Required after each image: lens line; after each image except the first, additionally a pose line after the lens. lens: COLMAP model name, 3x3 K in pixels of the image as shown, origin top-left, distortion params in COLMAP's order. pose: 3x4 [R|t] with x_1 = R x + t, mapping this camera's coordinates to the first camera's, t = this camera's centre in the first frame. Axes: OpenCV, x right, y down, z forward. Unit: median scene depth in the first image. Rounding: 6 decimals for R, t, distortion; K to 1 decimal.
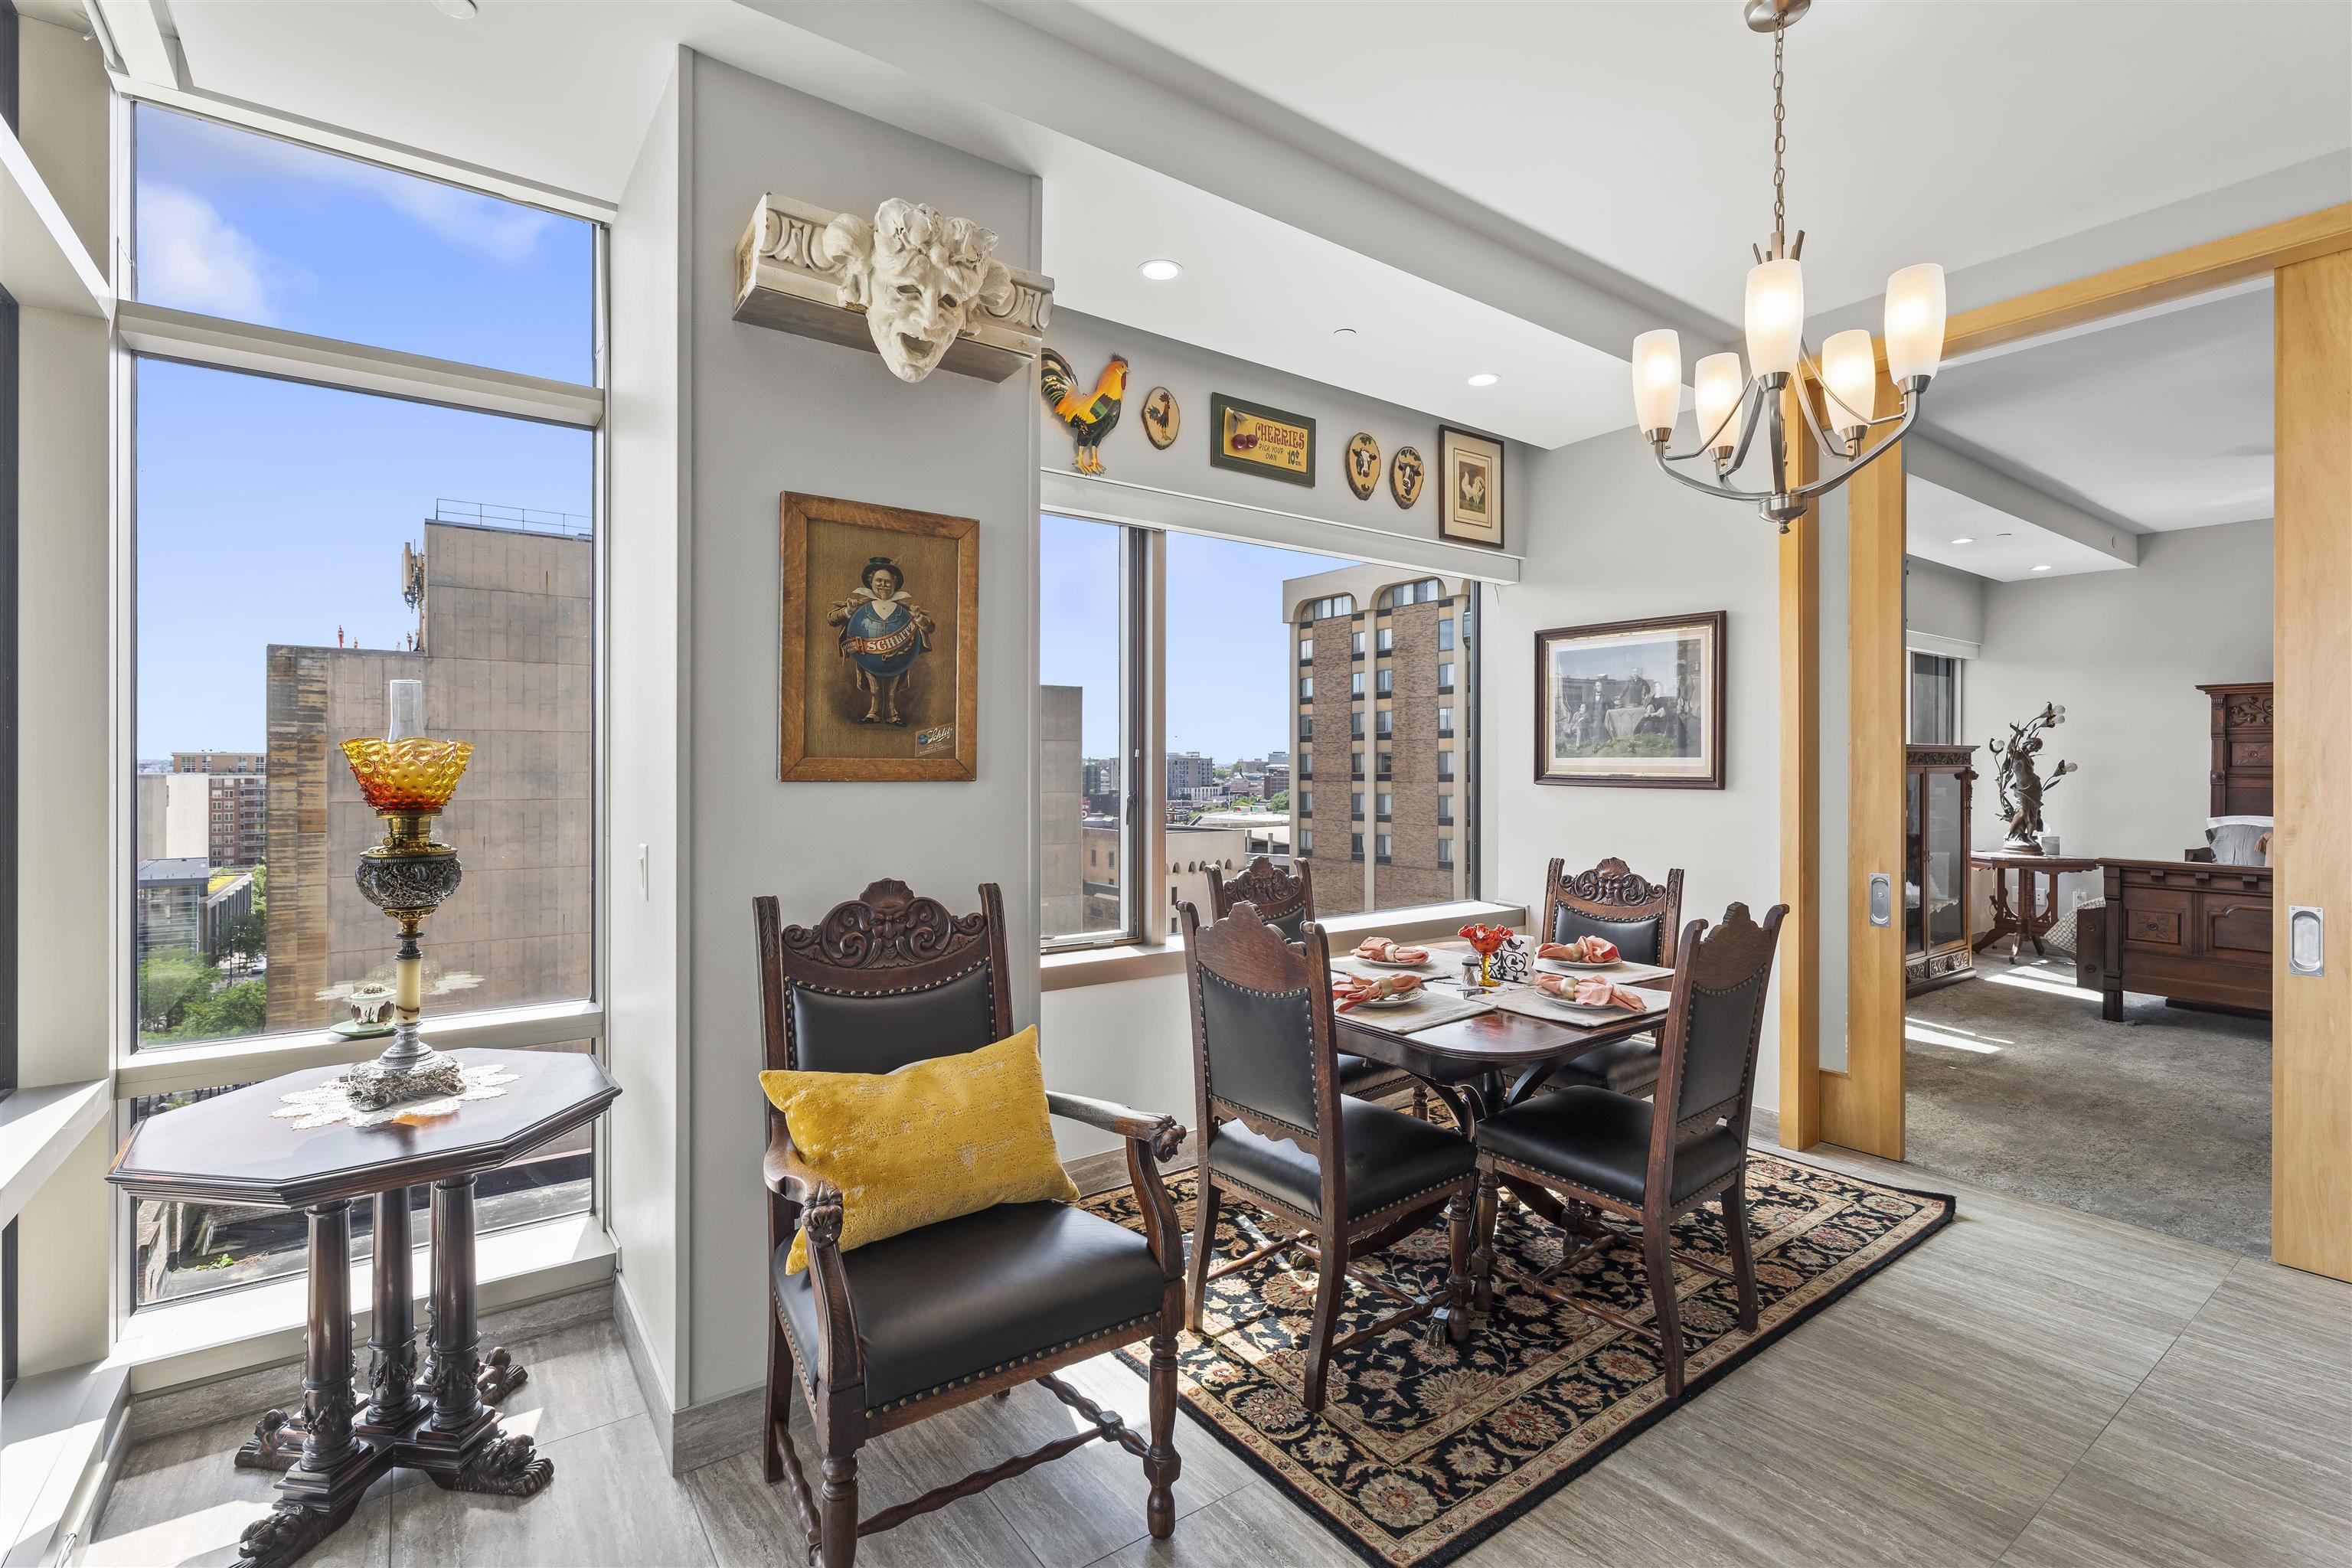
lens RADIAL K [[1068.9, 0, 1187.8], [0, 1068.9, 766.1], [0, 0, 1]] dist [-0.008233, 0.003003]
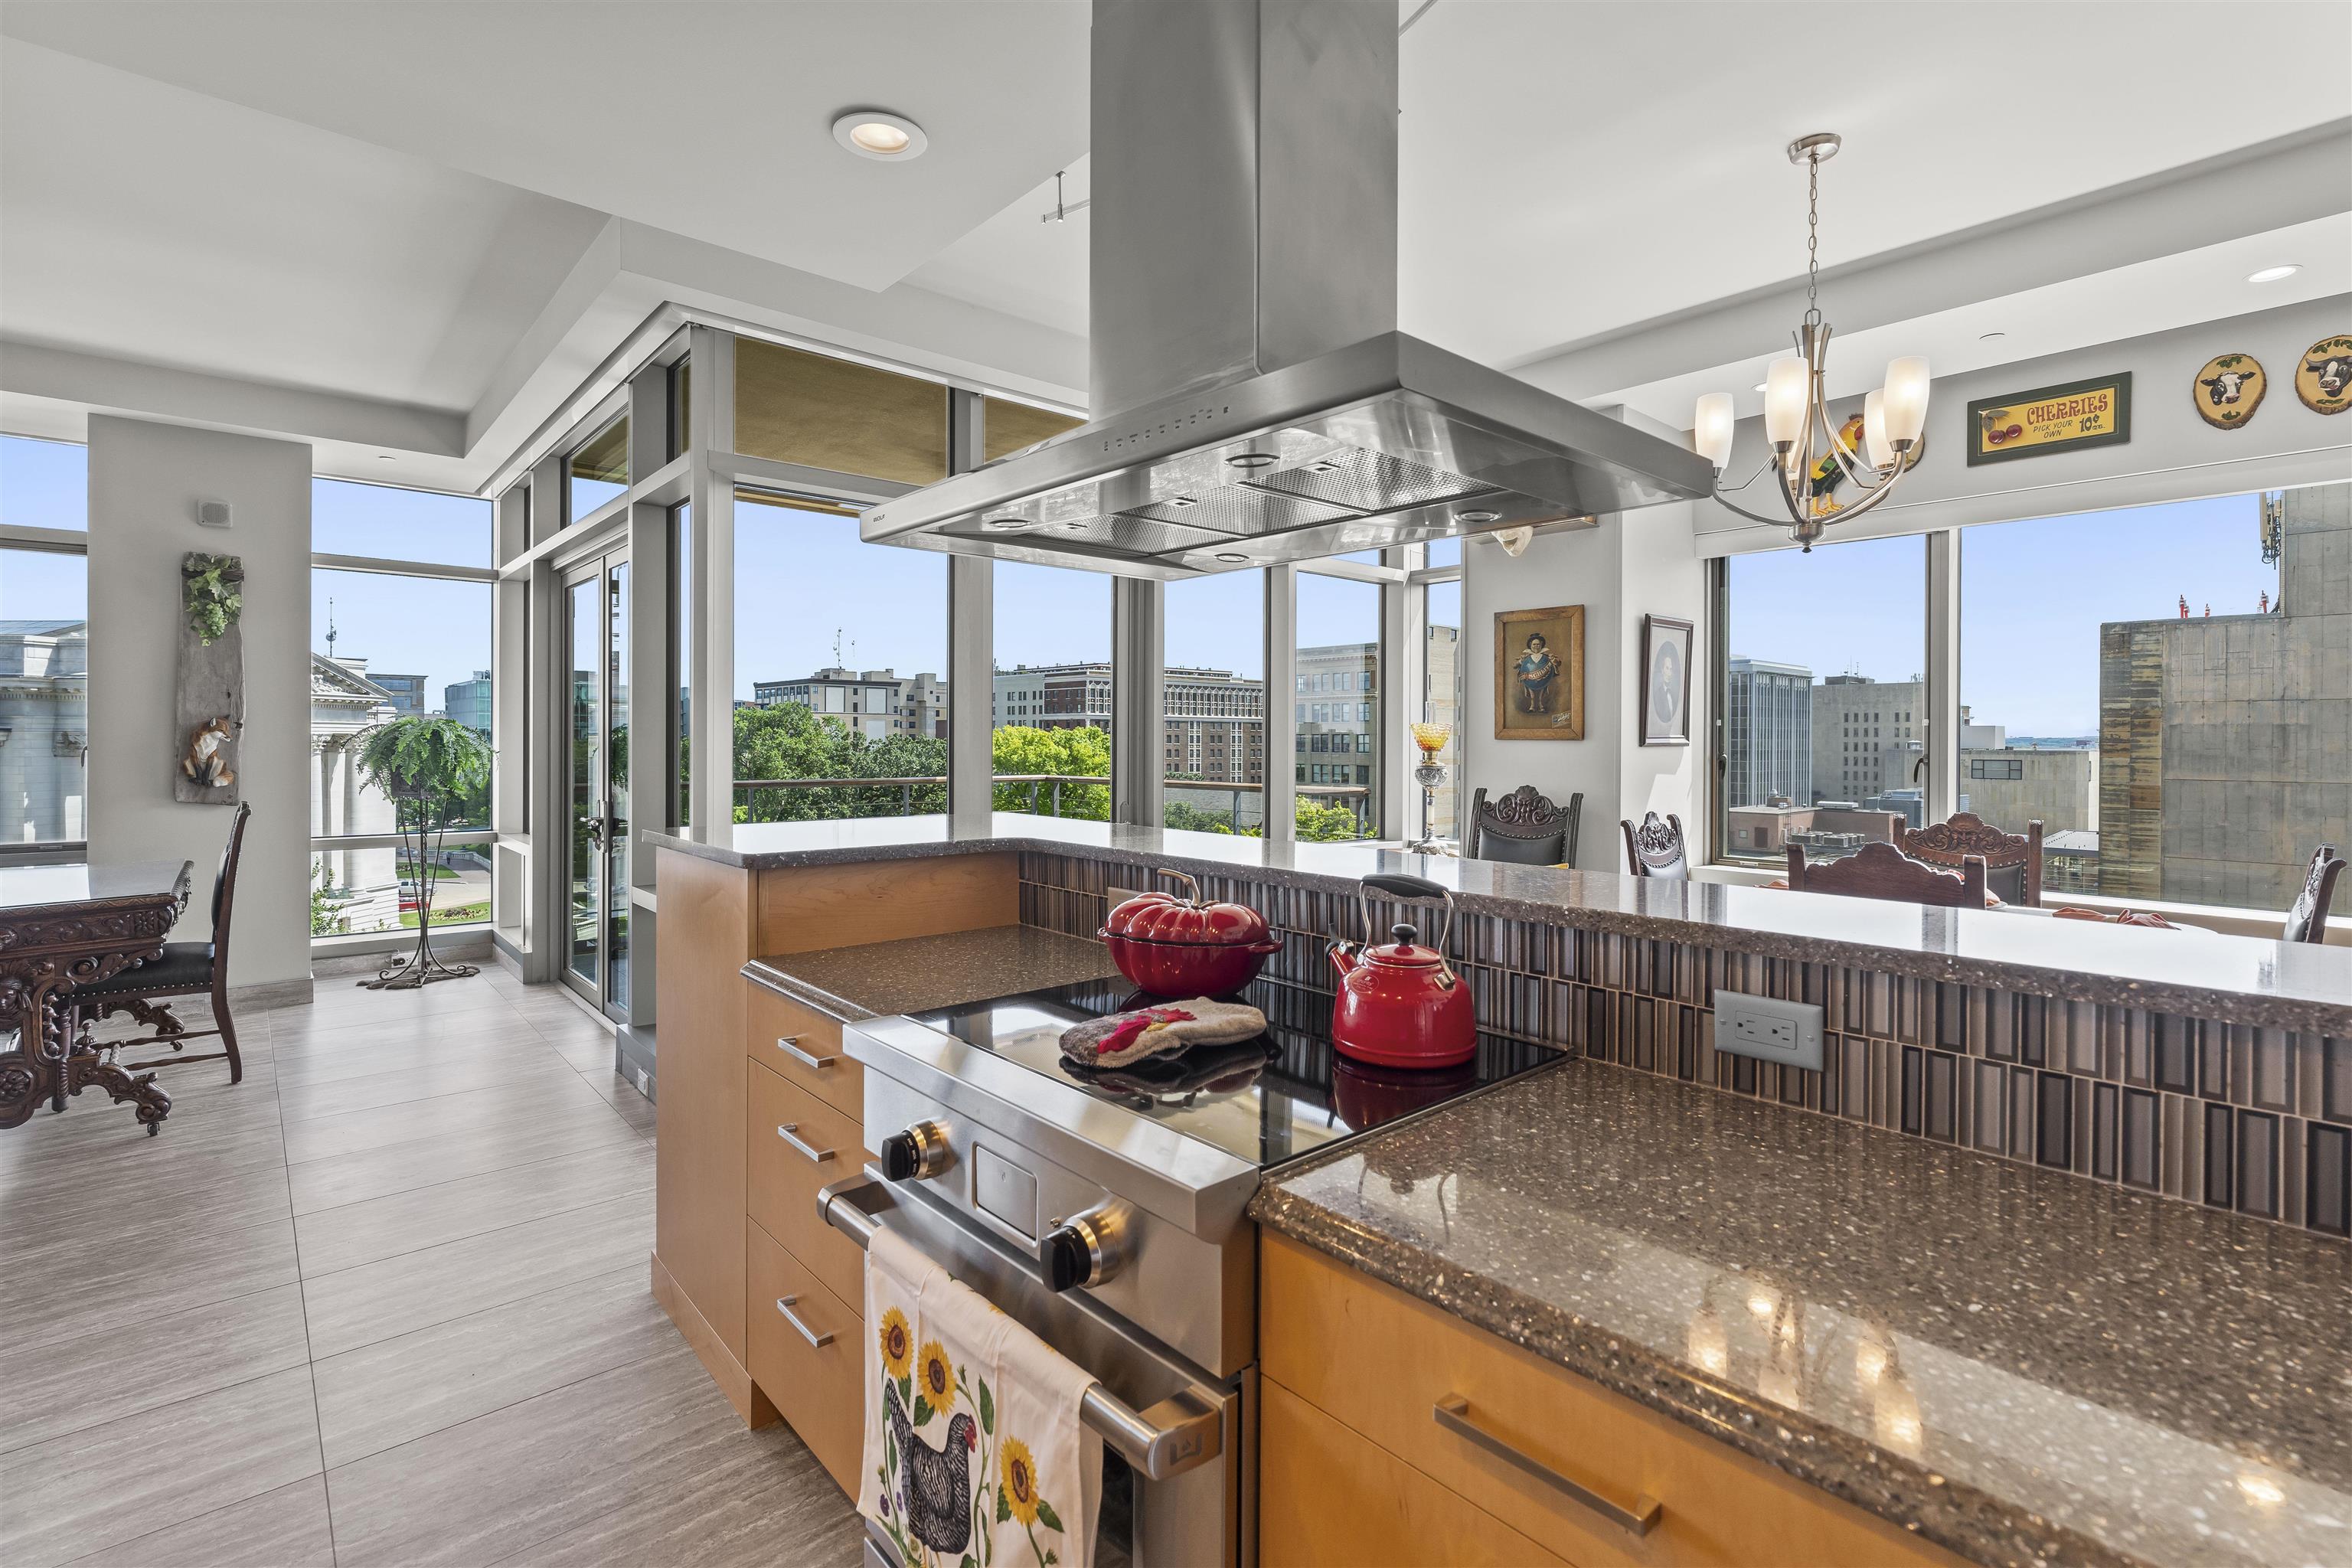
lens RADIAL K [[1068.9, 0, 1178.5], [0, 1068.9, 743.6], [0, 0, 1]] dist [-0.008233, 0.003003]
pose [[0.095997, 0.004033, -0.995373, 1.100864], [-0.003084, 0.999988, 0.003754, 0.010422], [0.995377, 0.002709, 0.096008, 0.059940]]
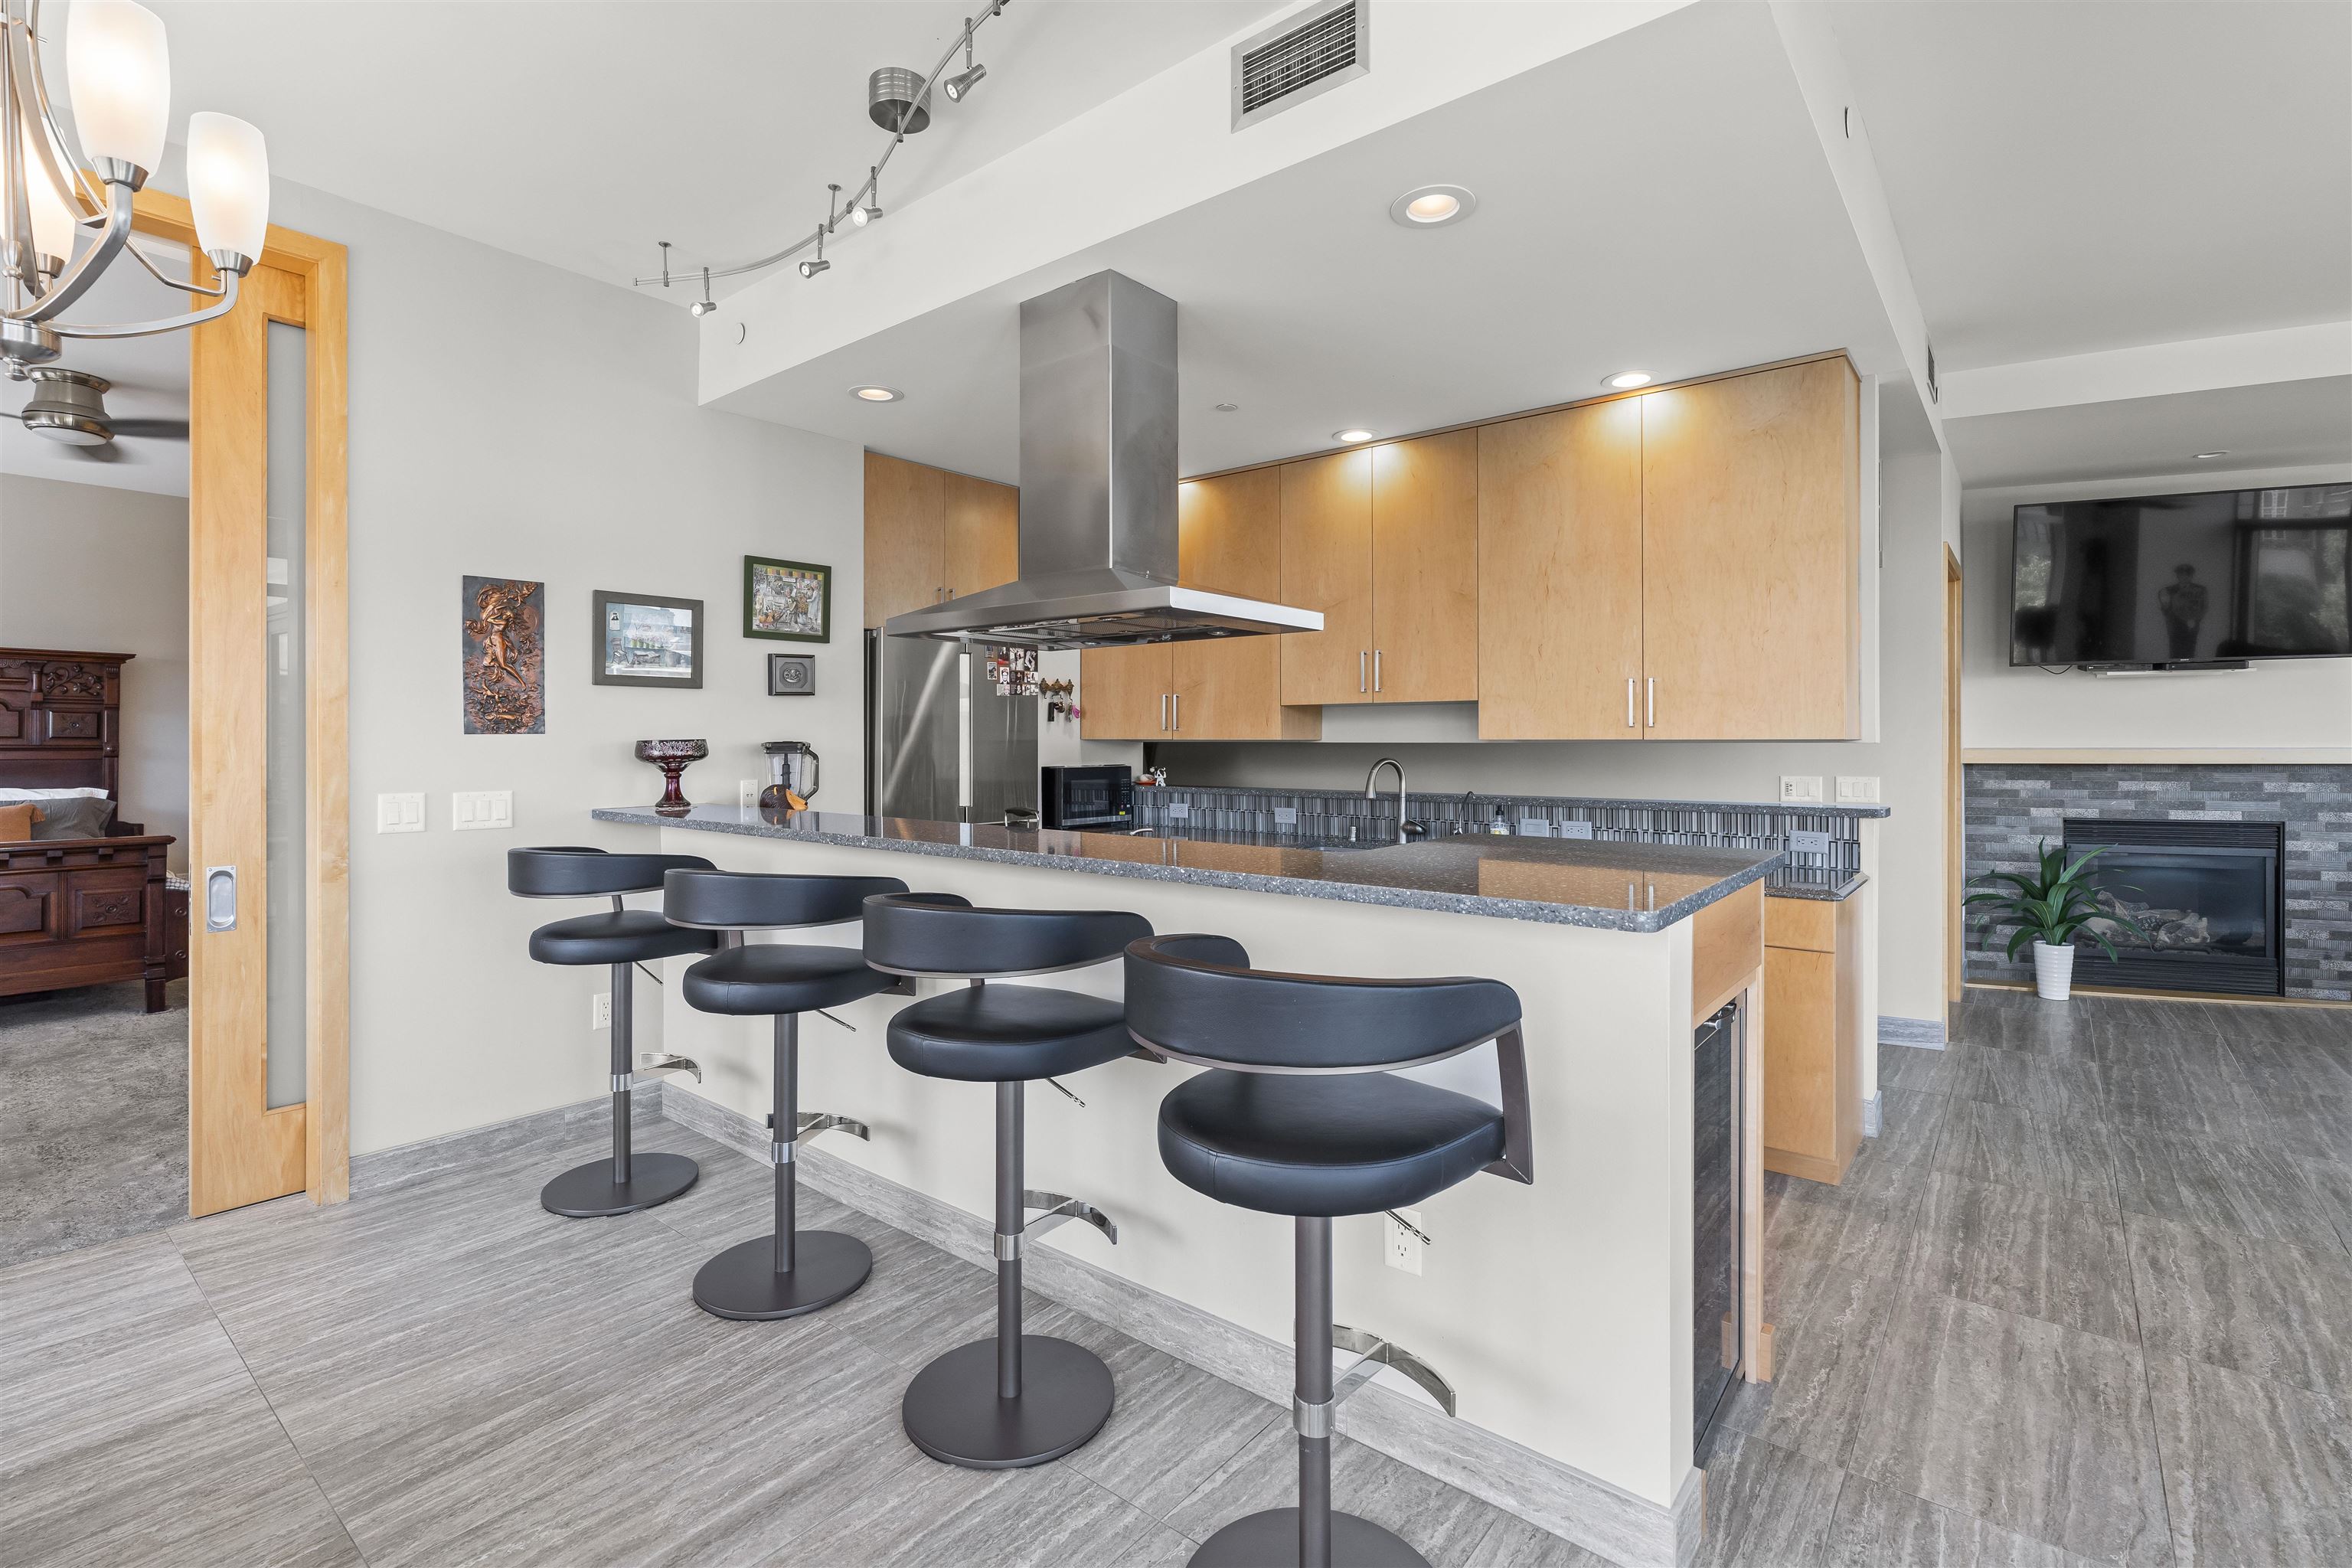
lens RADIAL K [[1068.9, 0, 1172.0], [0, 1068.9, 743.6], [0, 0, 1]] dist [-0.008233, 0.003003]
pose [[-0.249452, -0.004527, 0.968376, -0.162771], [-0.000784, 0.999990, 0.004473, 0.004249], [-0.968387, 0.000356, -0.249453, 0.284533]]
